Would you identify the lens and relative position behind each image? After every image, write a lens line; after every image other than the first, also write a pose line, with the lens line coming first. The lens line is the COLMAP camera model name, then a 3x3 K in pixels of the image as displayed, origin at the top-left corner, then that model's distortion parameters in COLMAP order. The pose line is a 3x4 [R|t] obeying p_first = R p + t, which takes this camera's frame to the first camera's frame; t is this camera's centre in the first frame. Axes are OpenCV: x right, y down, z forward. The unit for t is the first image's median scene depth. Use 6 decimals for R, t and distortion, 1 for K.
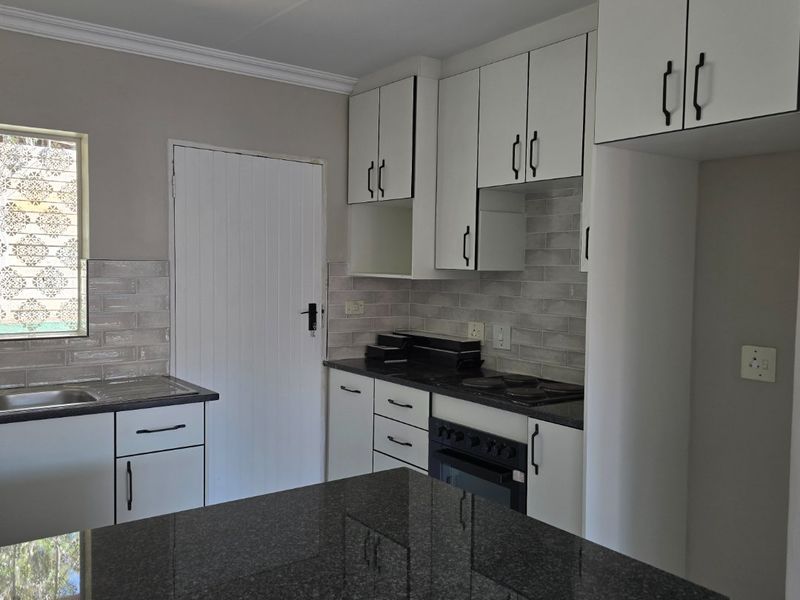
lens RADIAL K [[662.0, 0, 400.0], [0, 662.0, 300.0], [0, 0, 1]] dist [0.097556, 0.000661]
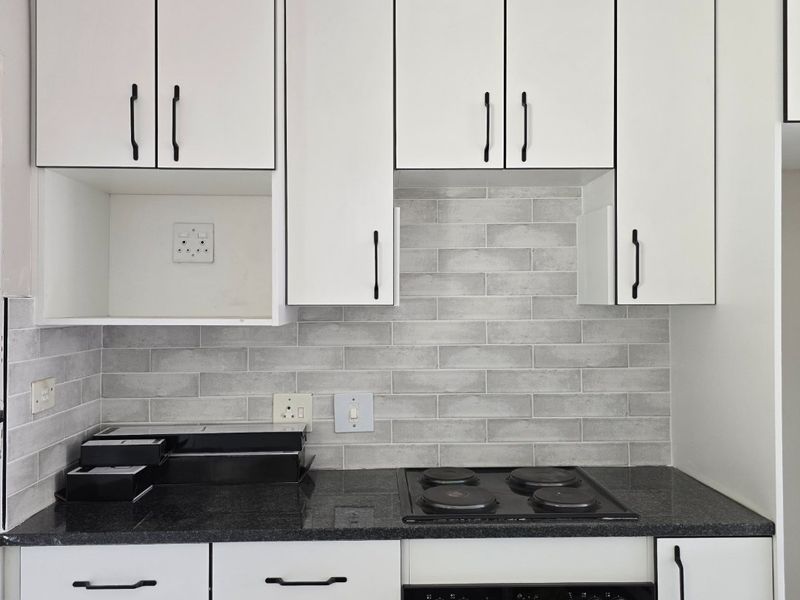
lens RADIAL K [[662.0, 0, 400.0], [0, 662.0, 300.0], [0, 0, 1]] dist [0.097556, 0.000661]
pose [[0.586021, 0.016039, 0.810137, -0.321367], [0.052950, 0.996909, -0.058038, -0.010628], [-0.808564, 0.076908, 0.583361, 0.587313]]
